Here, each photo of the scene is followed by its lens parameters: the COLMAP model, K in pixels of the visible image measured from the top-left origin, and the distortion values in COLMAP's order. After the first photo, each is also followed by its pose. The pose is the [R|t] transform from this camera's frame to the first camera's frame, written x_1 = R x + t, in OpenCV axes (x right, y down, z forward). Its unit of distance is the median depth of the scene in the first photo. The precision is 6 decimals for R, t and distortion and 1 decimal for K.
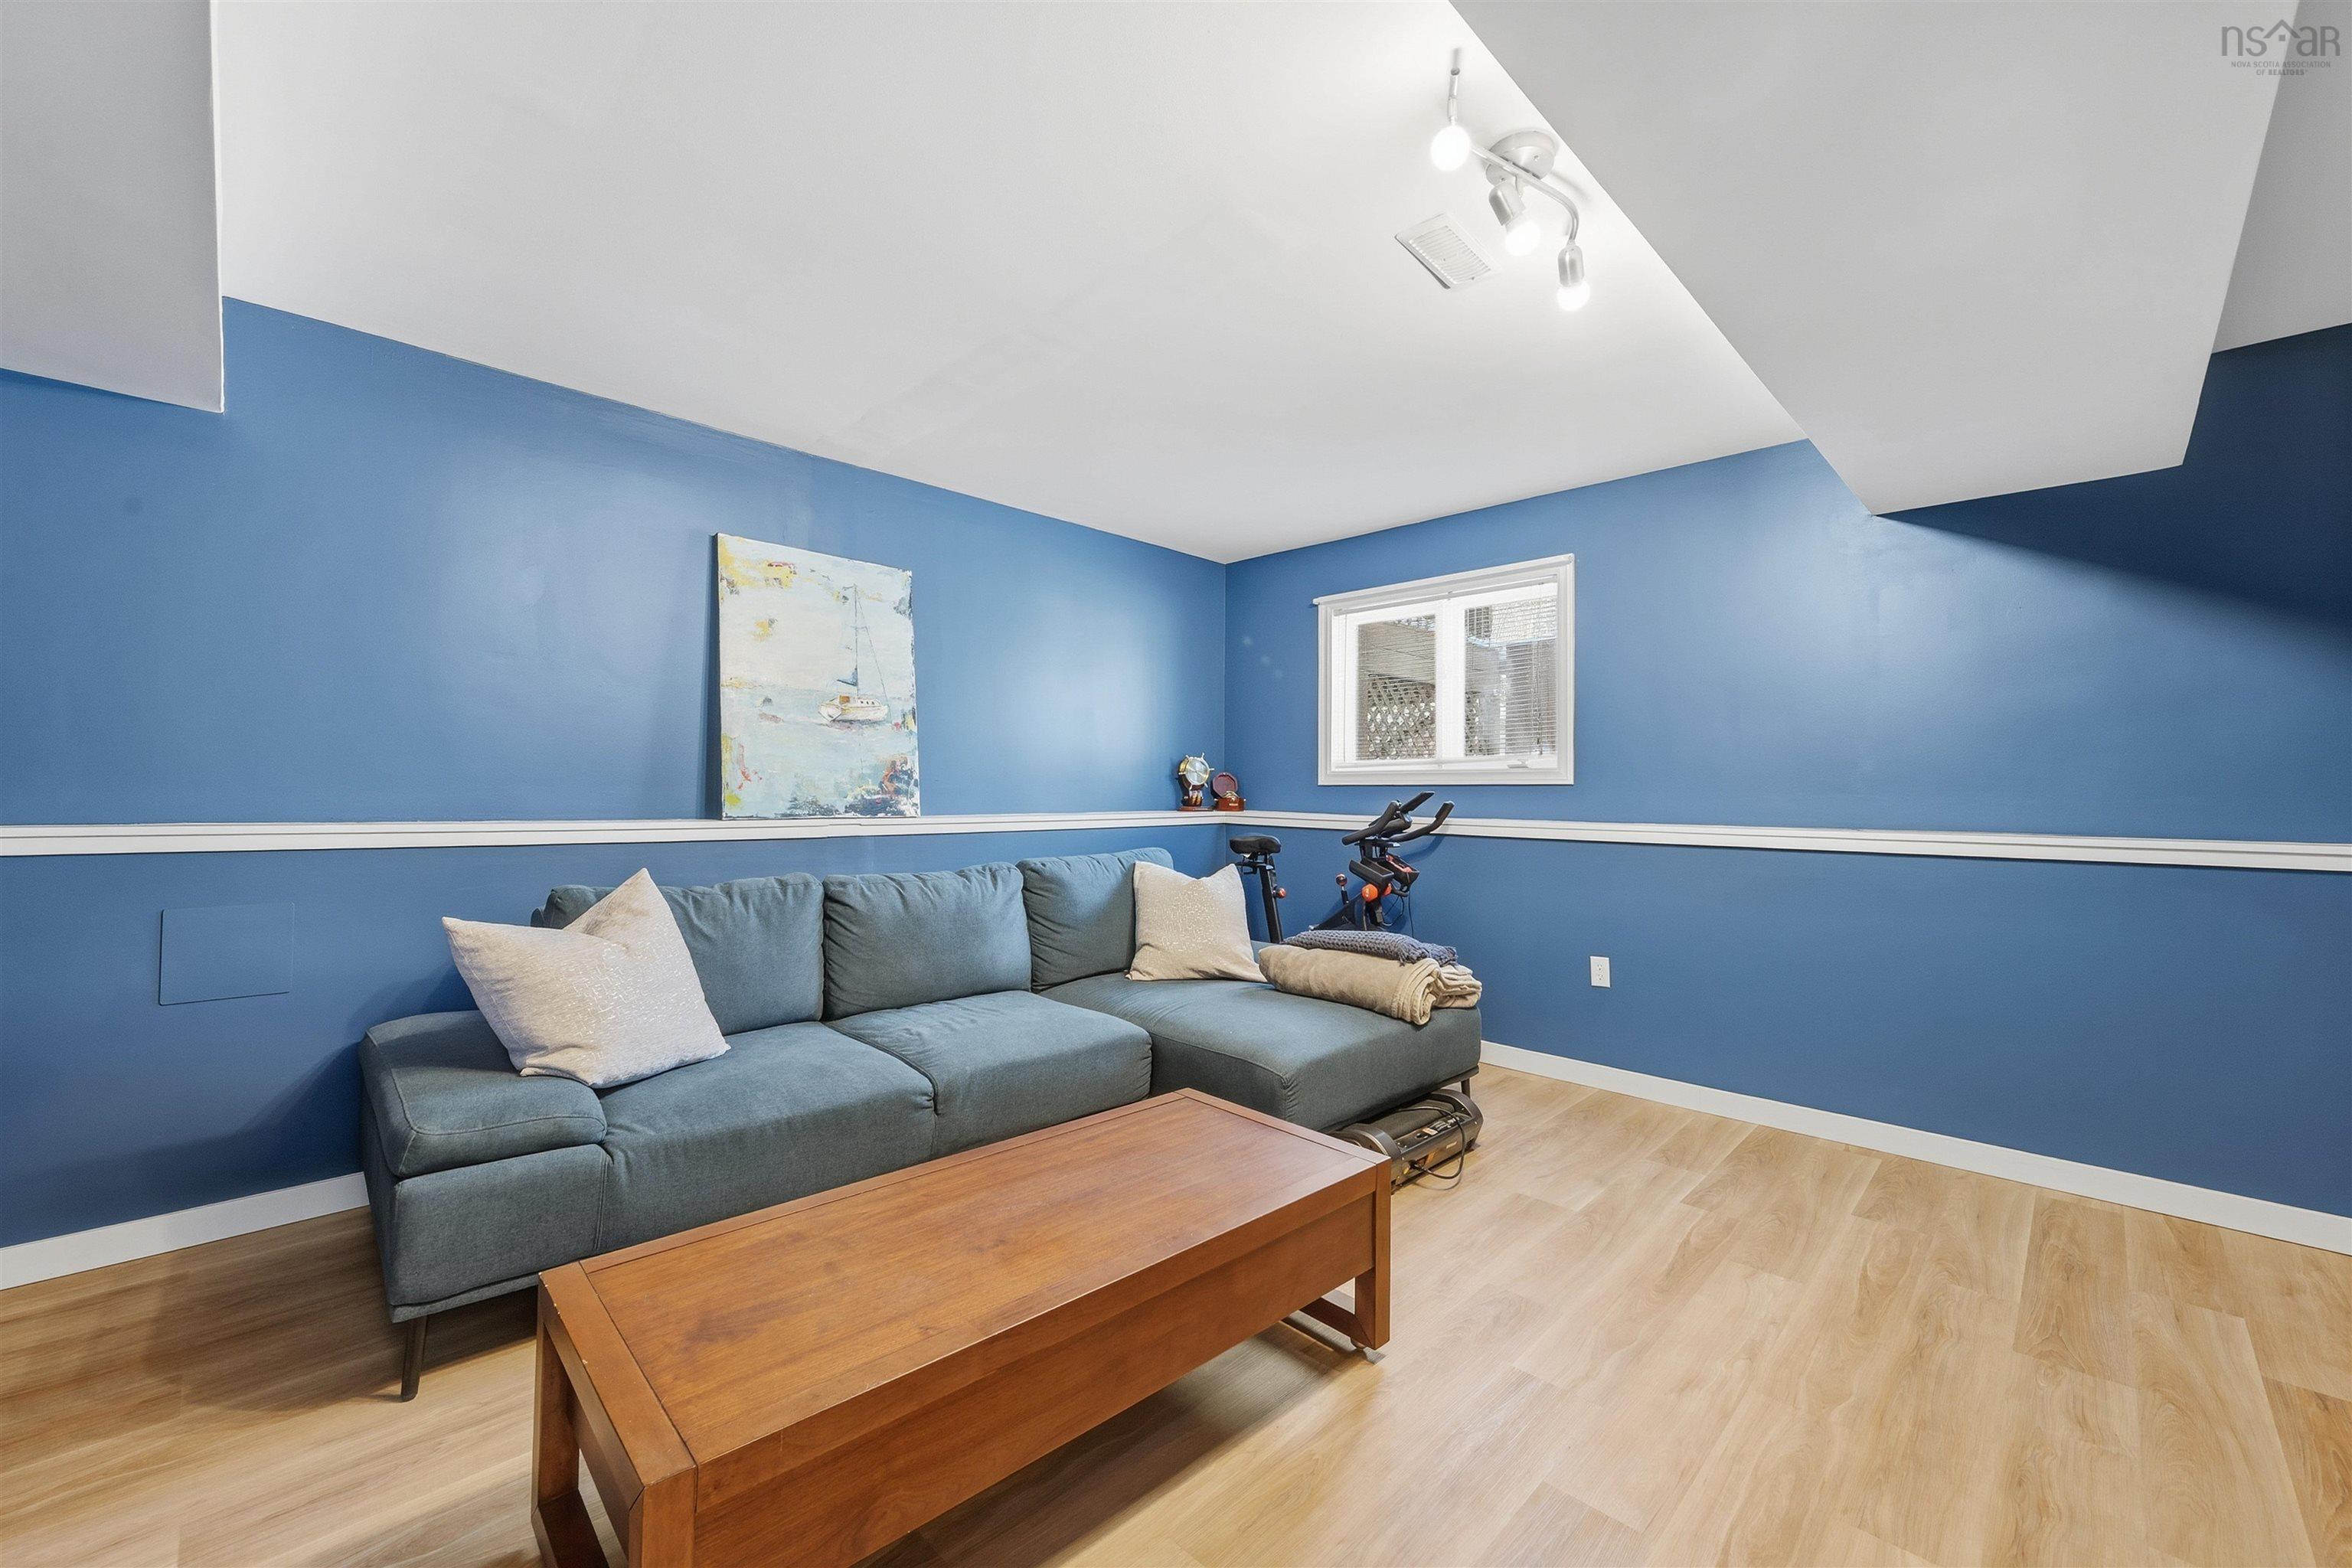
lens RADIAL K [[943.0, 0, 1176.0], [0, 943.0, 784.0], [0, 0, 1]] dist [0.000783, 0.000273]
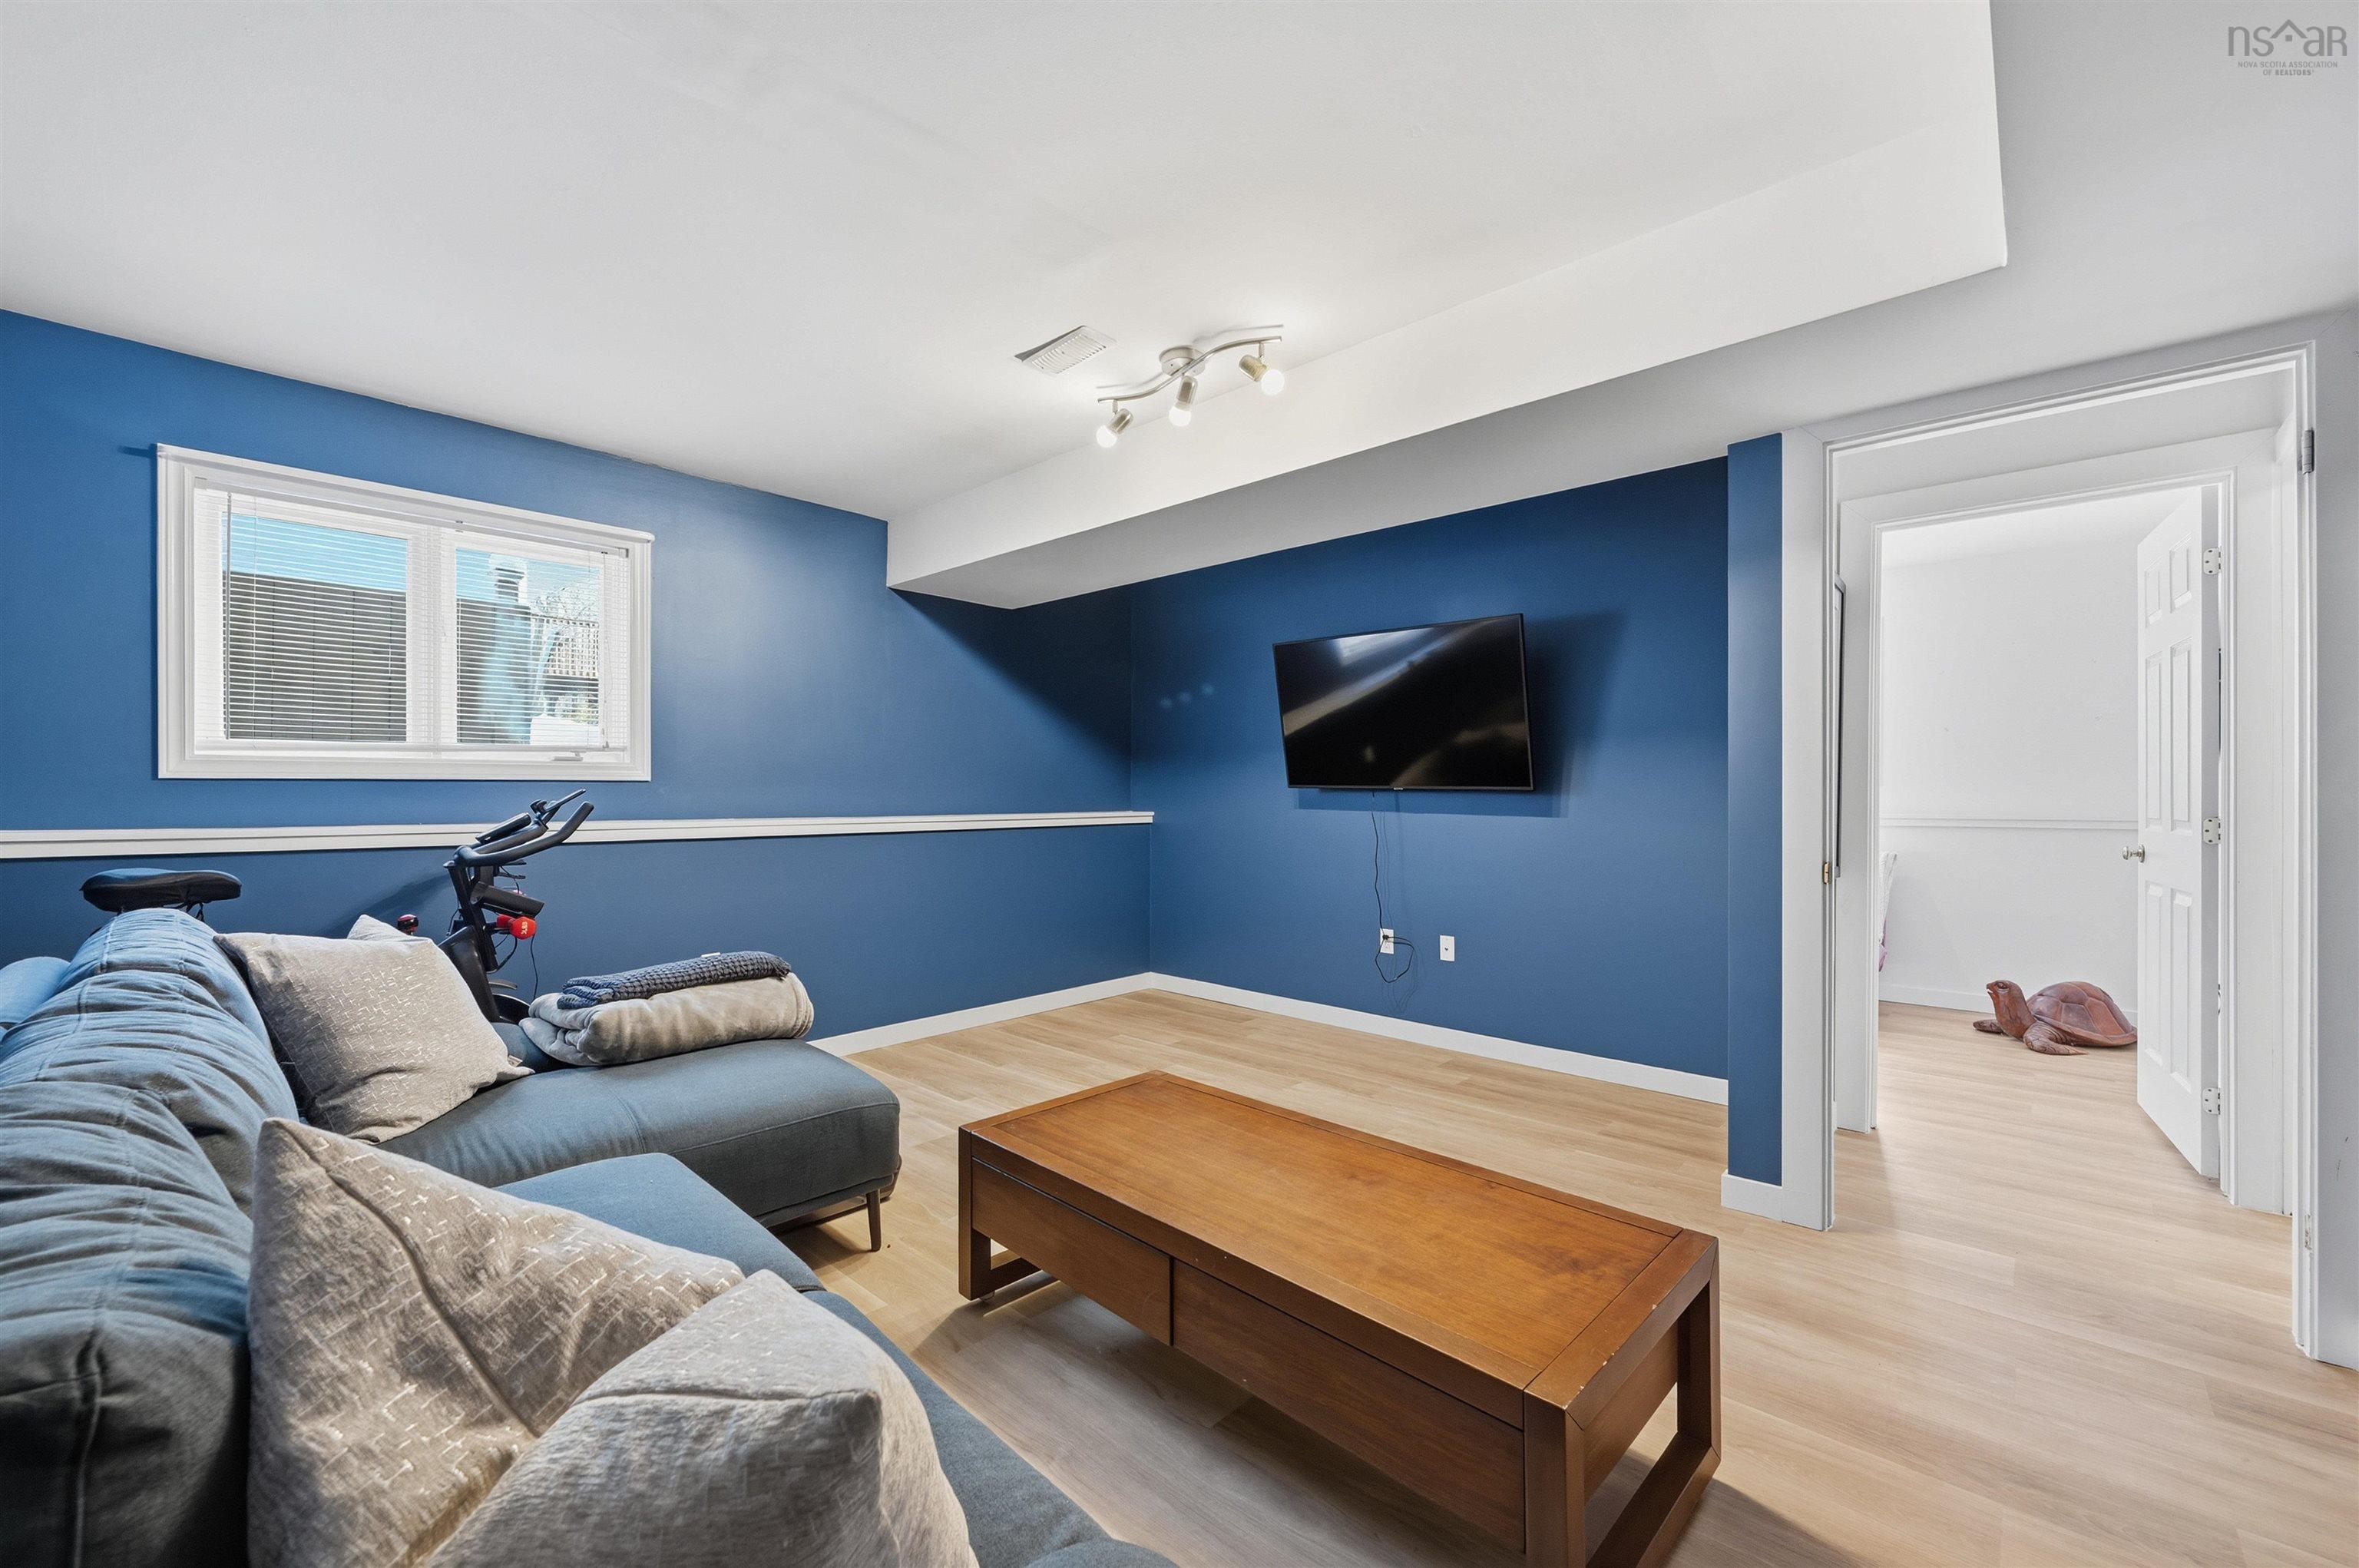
lens RADIAL K [[945.8, 0, 1179.5], [0, 945.8, 784.0], [0, 0, 1]] dist [0.000783, 0.000273]
pose [[-0.039928, 0.001844, 0.999201, -0.599363], [-0.008578, 0.999961, -0.002188, 0.000863], [-0.999166, -0.008658, -0.039911, 0.562676]]
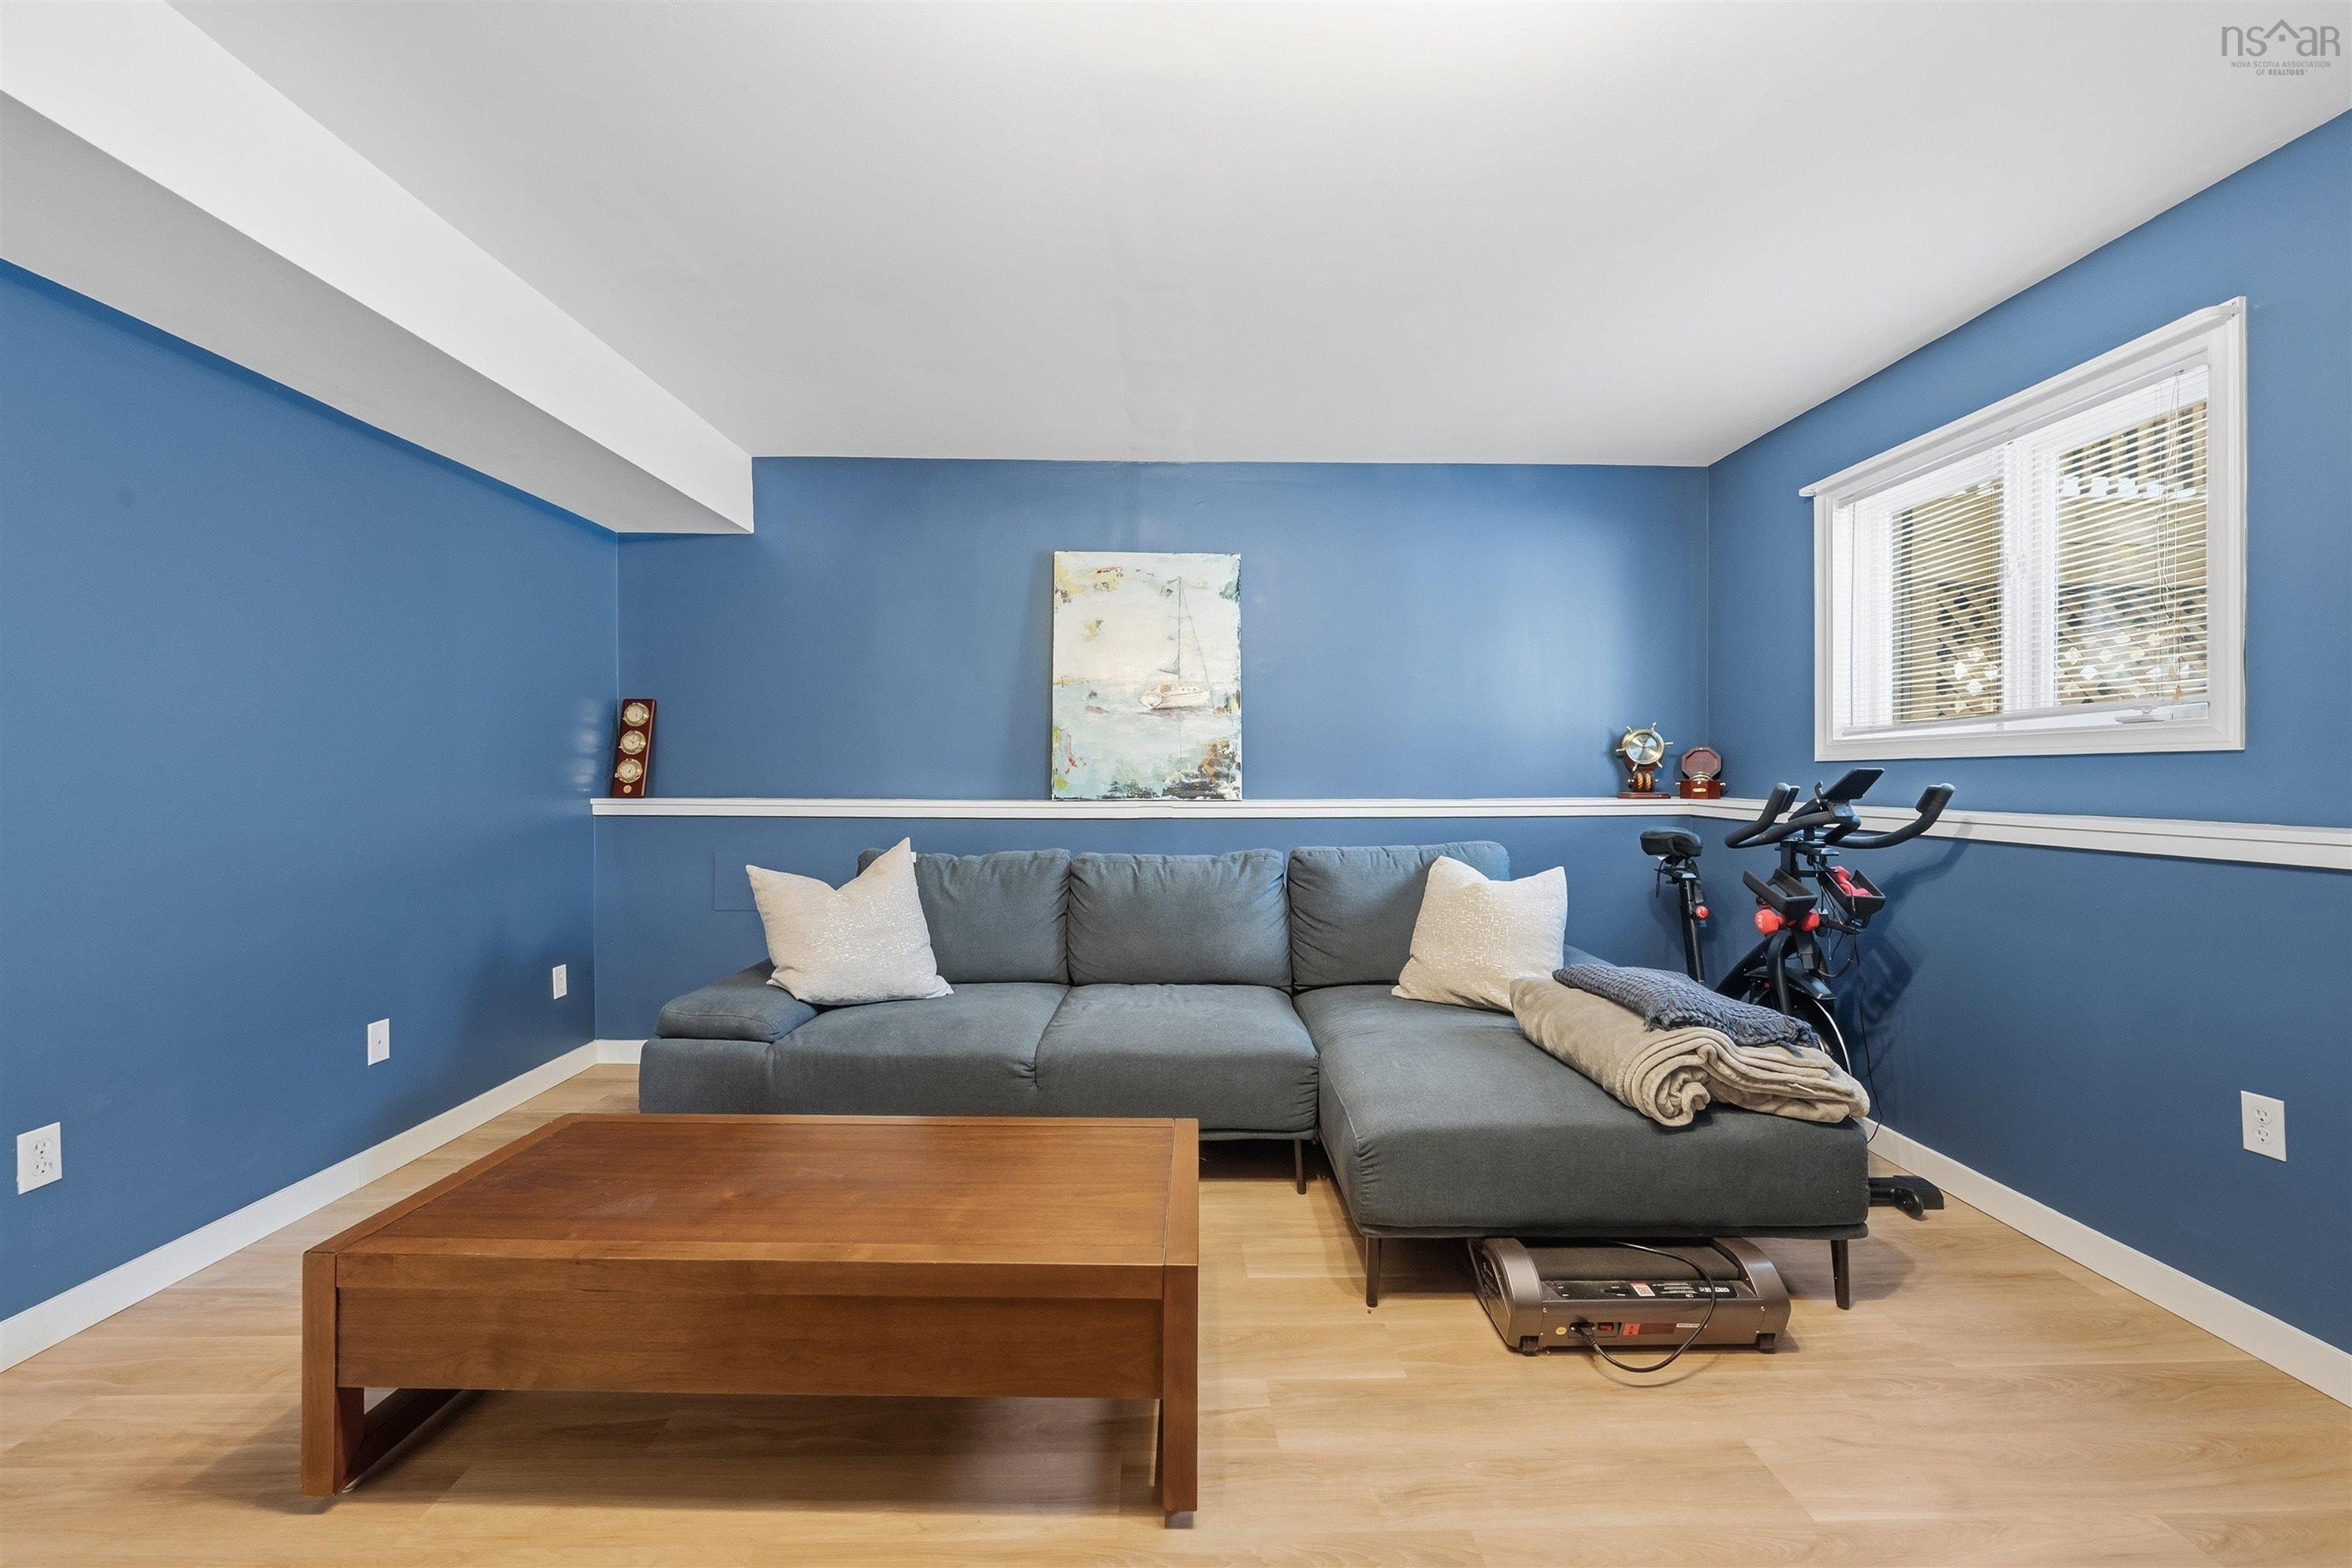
lens RADIAL K [[943.0, 0, 1176.0], [0, 943.0, 784.0], [0, 0, 1]] dist [0.000783, 0.000273]
pose [[0.719806, -0.002258, -0.694172, 0.397546], [0.010991, 0.999906, 0.008144, 0.009312], [0.694089, -0.013492, 0.719763, 0.255810]]
